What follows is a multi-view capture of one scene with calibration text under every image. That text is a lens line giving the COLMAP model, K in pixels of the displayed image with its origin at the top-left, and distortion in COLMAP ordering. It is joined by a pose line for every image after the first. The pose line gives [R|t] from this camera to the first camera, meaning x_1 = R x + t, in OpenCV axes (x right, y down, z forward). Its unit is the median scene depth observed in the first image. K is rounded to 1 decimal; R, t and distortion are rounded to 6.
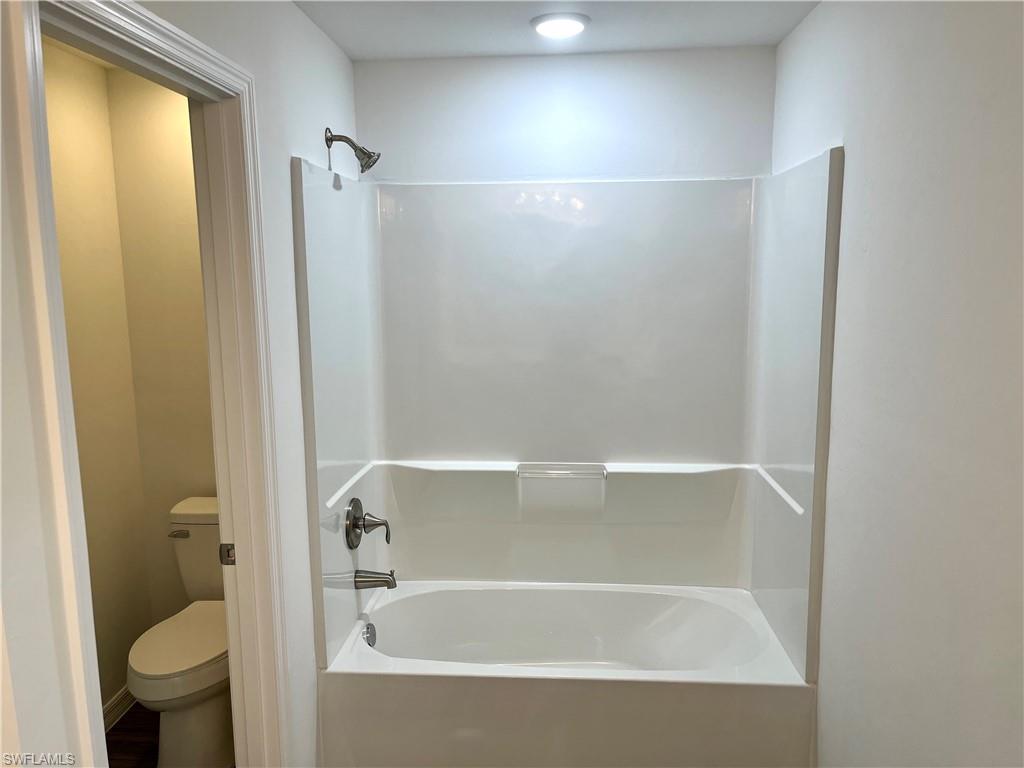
lens RADIAL K [[776.5, 0, 507.6], [0, 776.5, 380.8], [0, 0, 1]] dist [0.035940, -0.035359]
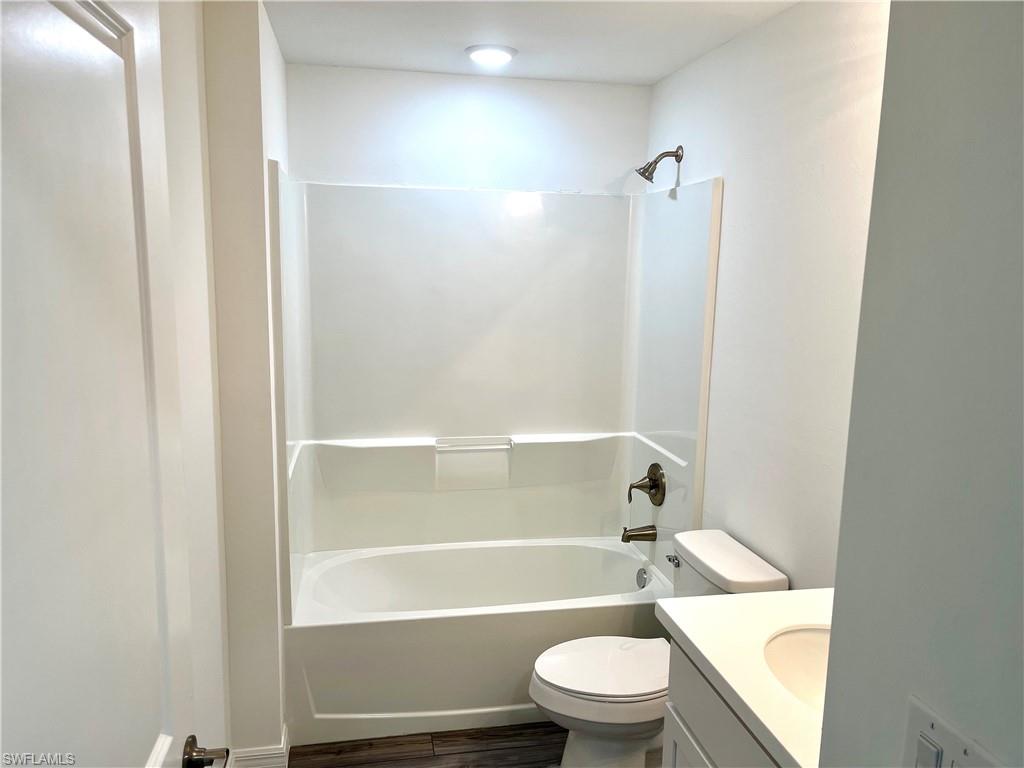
lens RADIAL K [[776.5, 0, 513.8], [0, 776.5, 389.5], [0, 0, 1]] dist [0.035940, -0.035359]
pose [[0.957605, -0.016536, 0.287610, -0.203729], [0.008999, 0.999581, 0.027508, 0.005891], [-0.287944, -0.023753, 0.957353, -0.103553]]
